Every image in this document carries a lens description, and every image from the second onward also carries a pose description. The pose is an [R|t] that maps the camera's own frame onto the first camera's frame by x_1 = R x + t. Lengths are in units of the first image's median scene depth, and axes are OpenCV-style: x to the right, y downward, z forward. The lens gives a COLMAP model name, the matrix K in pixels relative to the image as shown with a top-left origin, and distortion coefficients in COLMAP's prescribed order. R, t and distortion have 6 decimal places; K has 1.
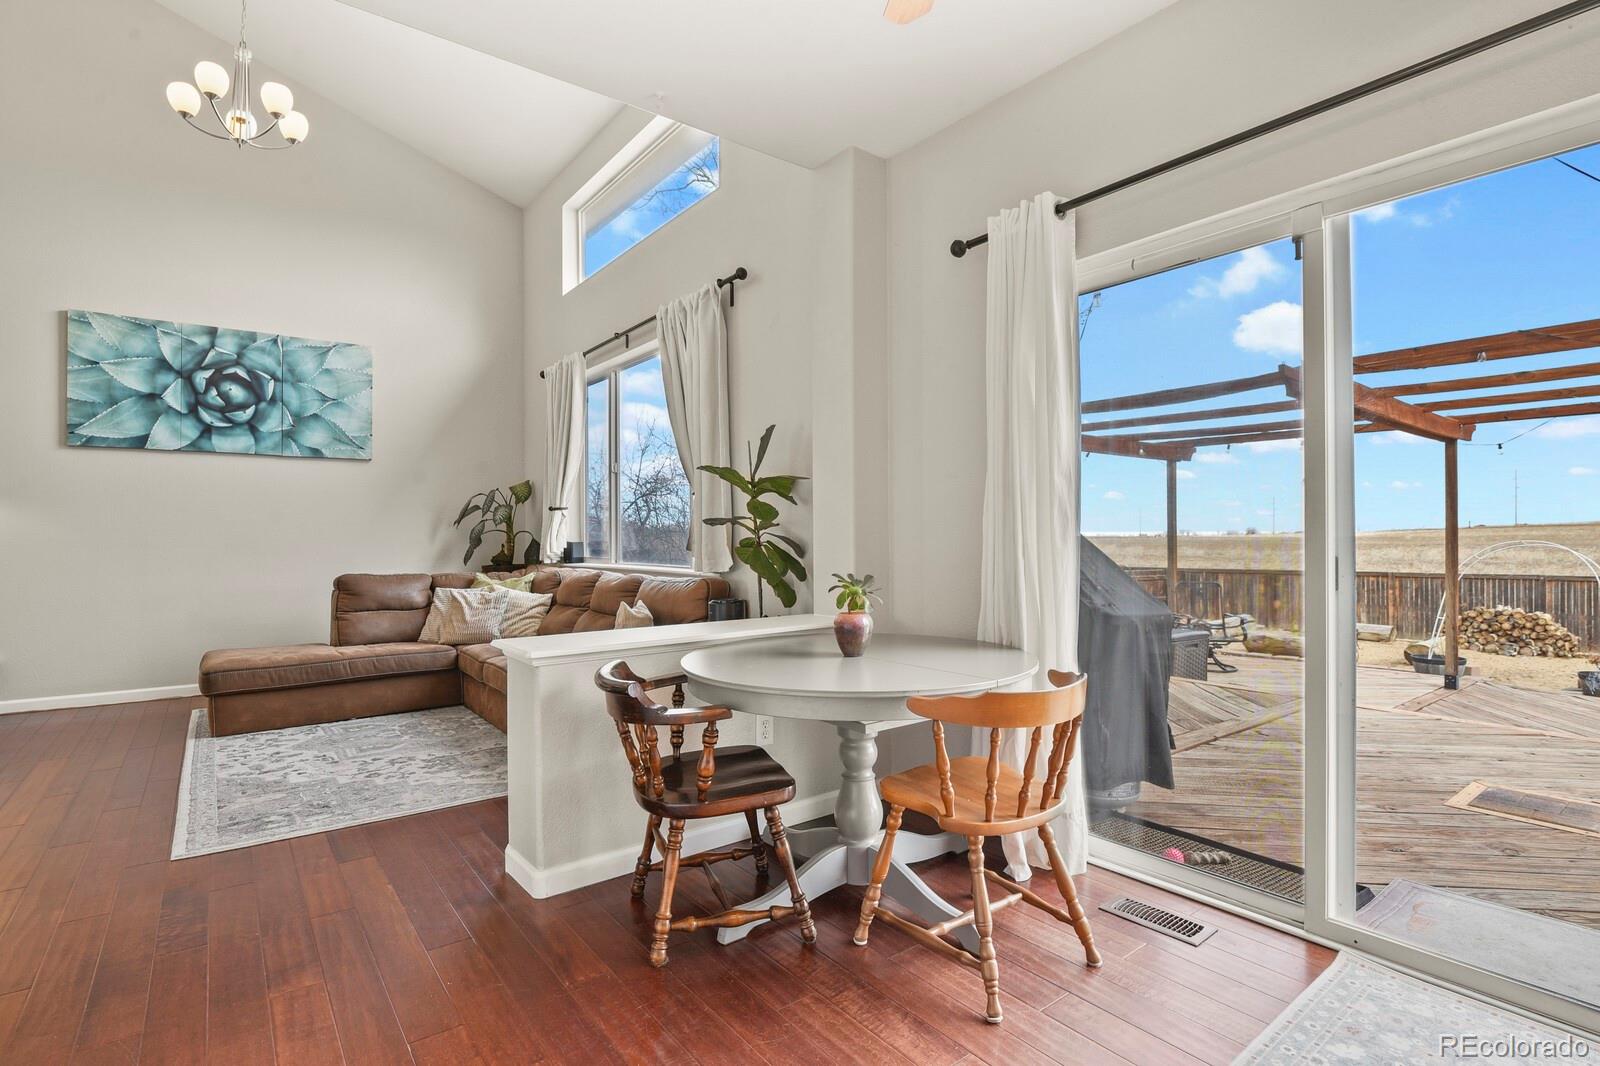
lens RADIAL K [[776.6, 0, 802.2], [0, 776.6, 538.9], [0, 0, 1]] dist [-0.008420, -0.005841]
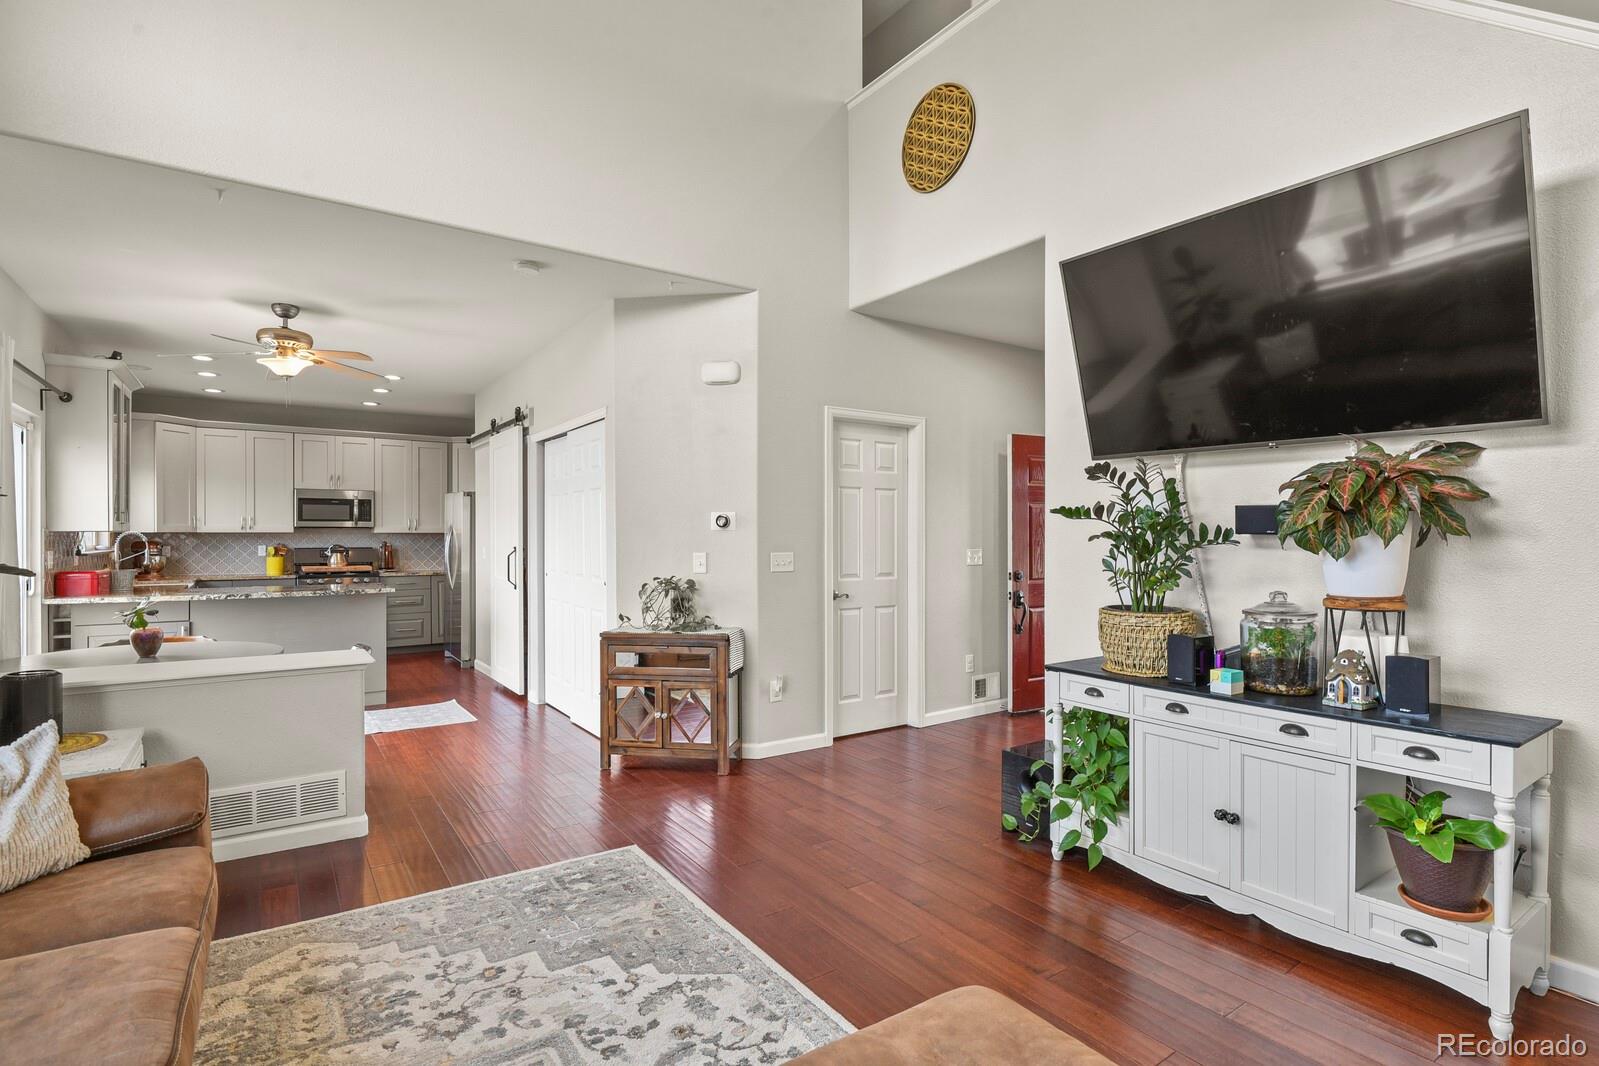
lens RADIAL K [[776.1, 0, 801.7], [0, 776.1, 538.9], [0, 0, 1]] dist [-0.008420, -0.005841]
pose [[-0.999058, 0.006352, 0.042925, -0.553925], [0.006577, 0.999965, 0.005104, -0.032595], [-0.042891, 0.005381, -0.999065, 1.070131]]
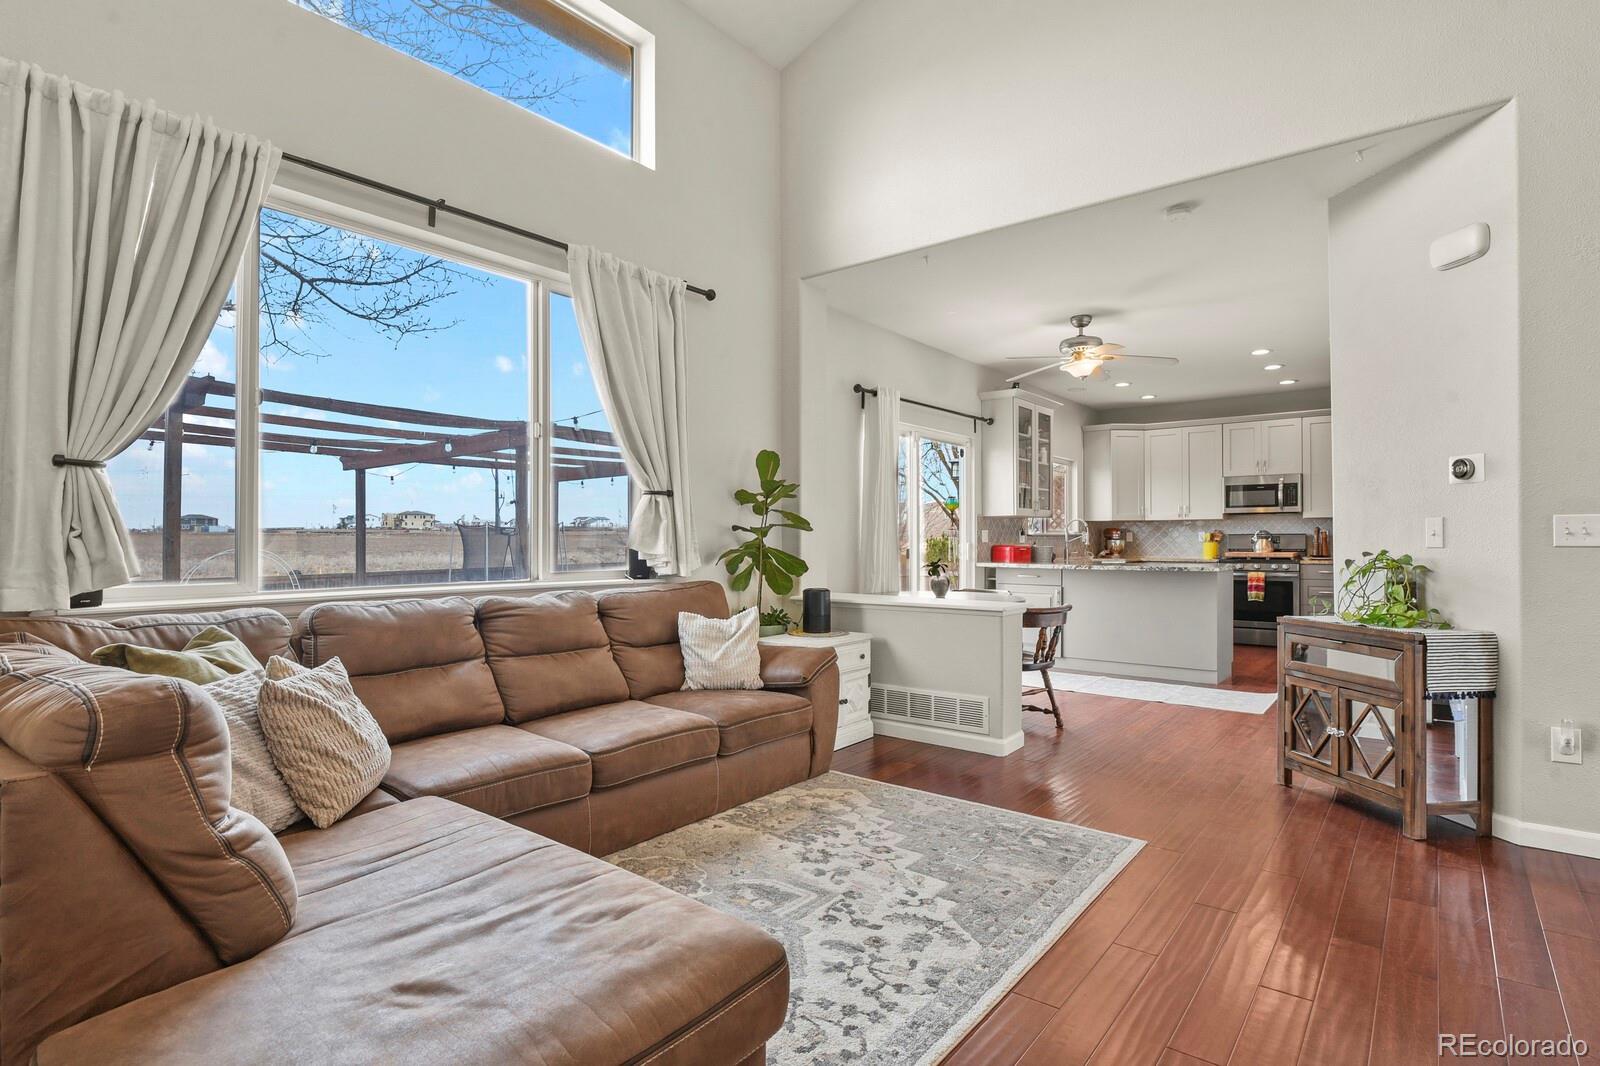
lens RADIAL K [[800.9, 0, 804.5], [0, 800.9, 540.2], [0, 0, 1]] dist [-0.005596, -0.001413]
pose [[-0.248343, 0.006537, 0.968650, -0.863304], [0.005902, 0.999969, -0.005235, 0.002630], [-0.968654, 0.004417, -0.248374, 0.840694]]
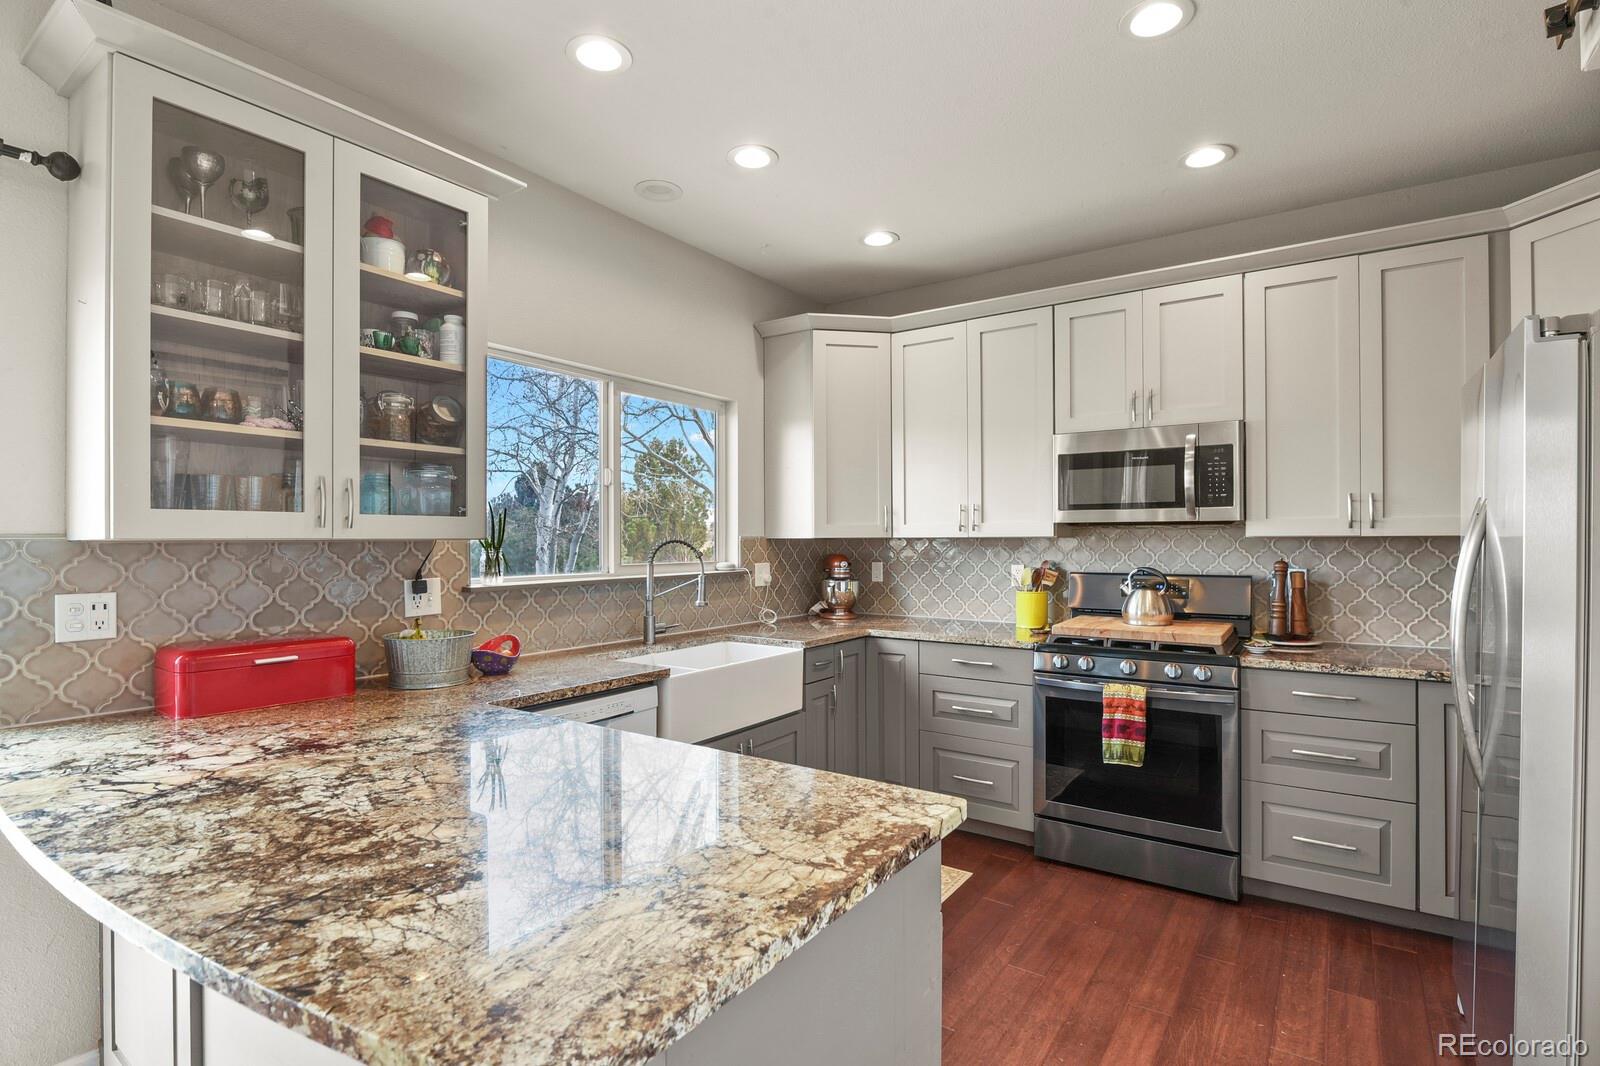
lens RADIAL K [[776.6, 0, 802.2], [0, 776.6, 538.9], [0, 0, 1]] dist [-0.008420, -0.005841]
pose [[-0.309503, 0.007467, 0.950869, -0.055836], [0.006000, 0.999965, -0.005900, -0.039566], [-0.950880, 0.003879, -0.309537, 0.018752]]
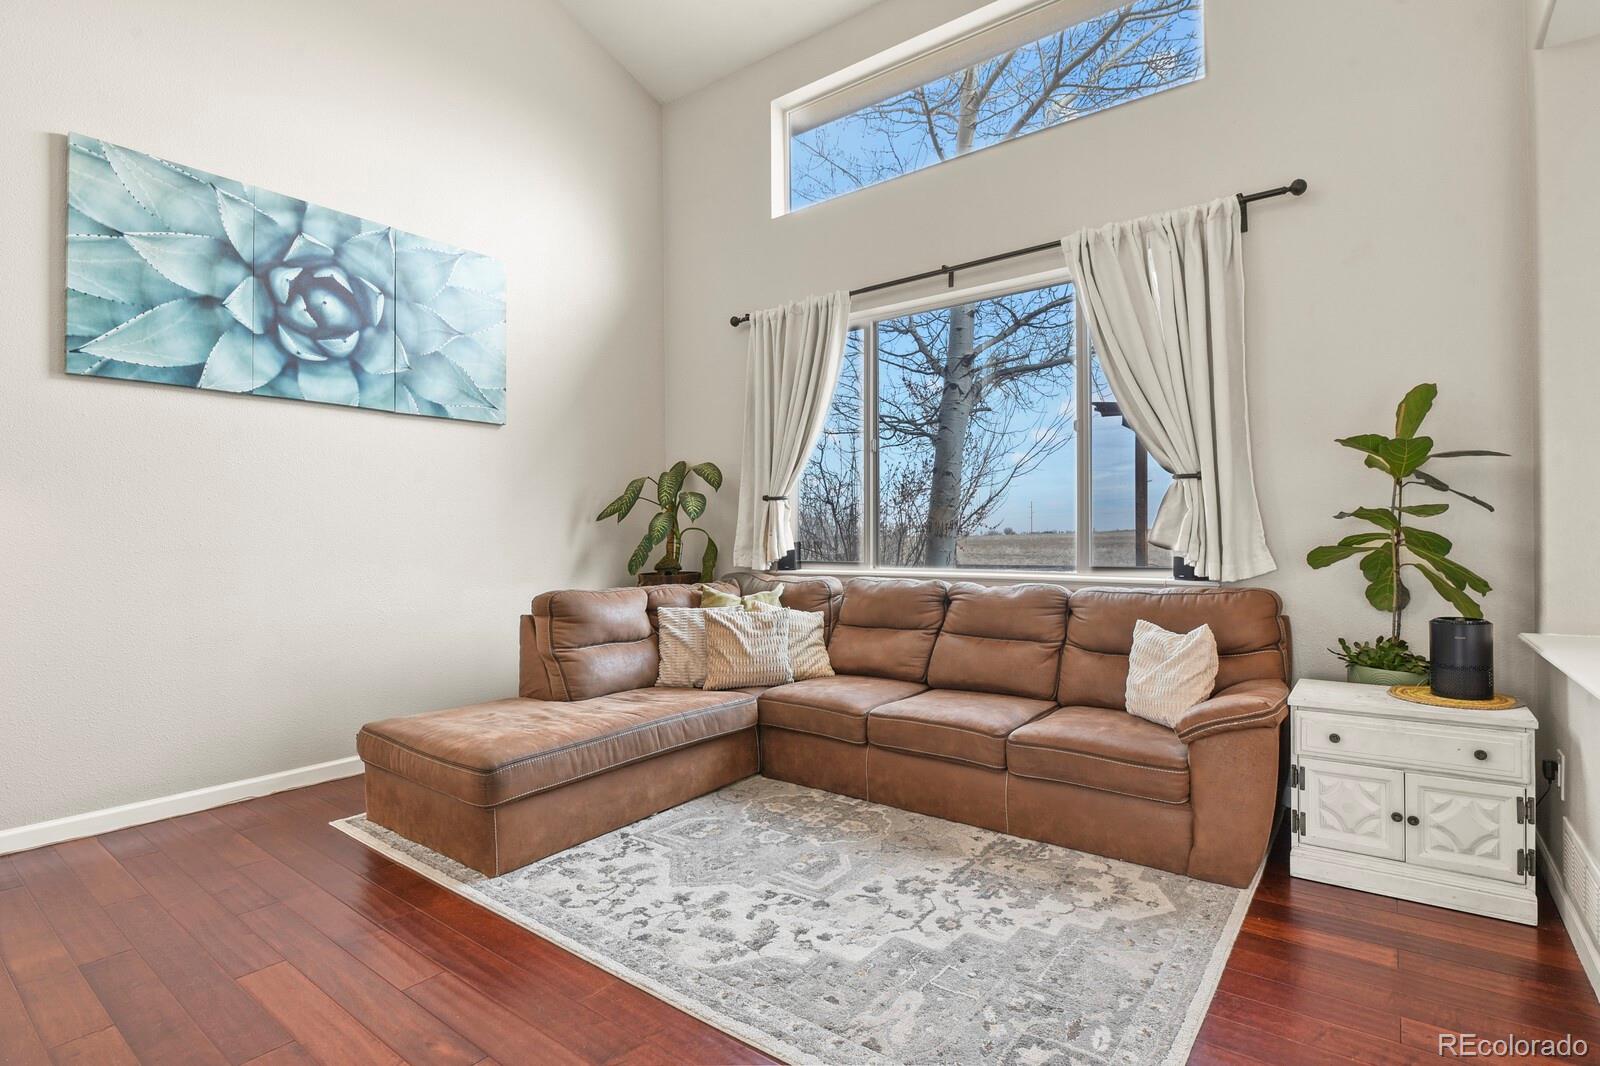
lens RADIAL K [[776.6, 0, 802.2], [0, 776.6, 538.9], [0, 0, 1]] dist [-0.008420, -0.005841]
pose [[0.963845, -0.002550, 0.266452, -0.548617], [0.002879, 0.999996, -0.000843, 0.001717], [-0.266449, 0.001580, 0.963848, 0.293028]]
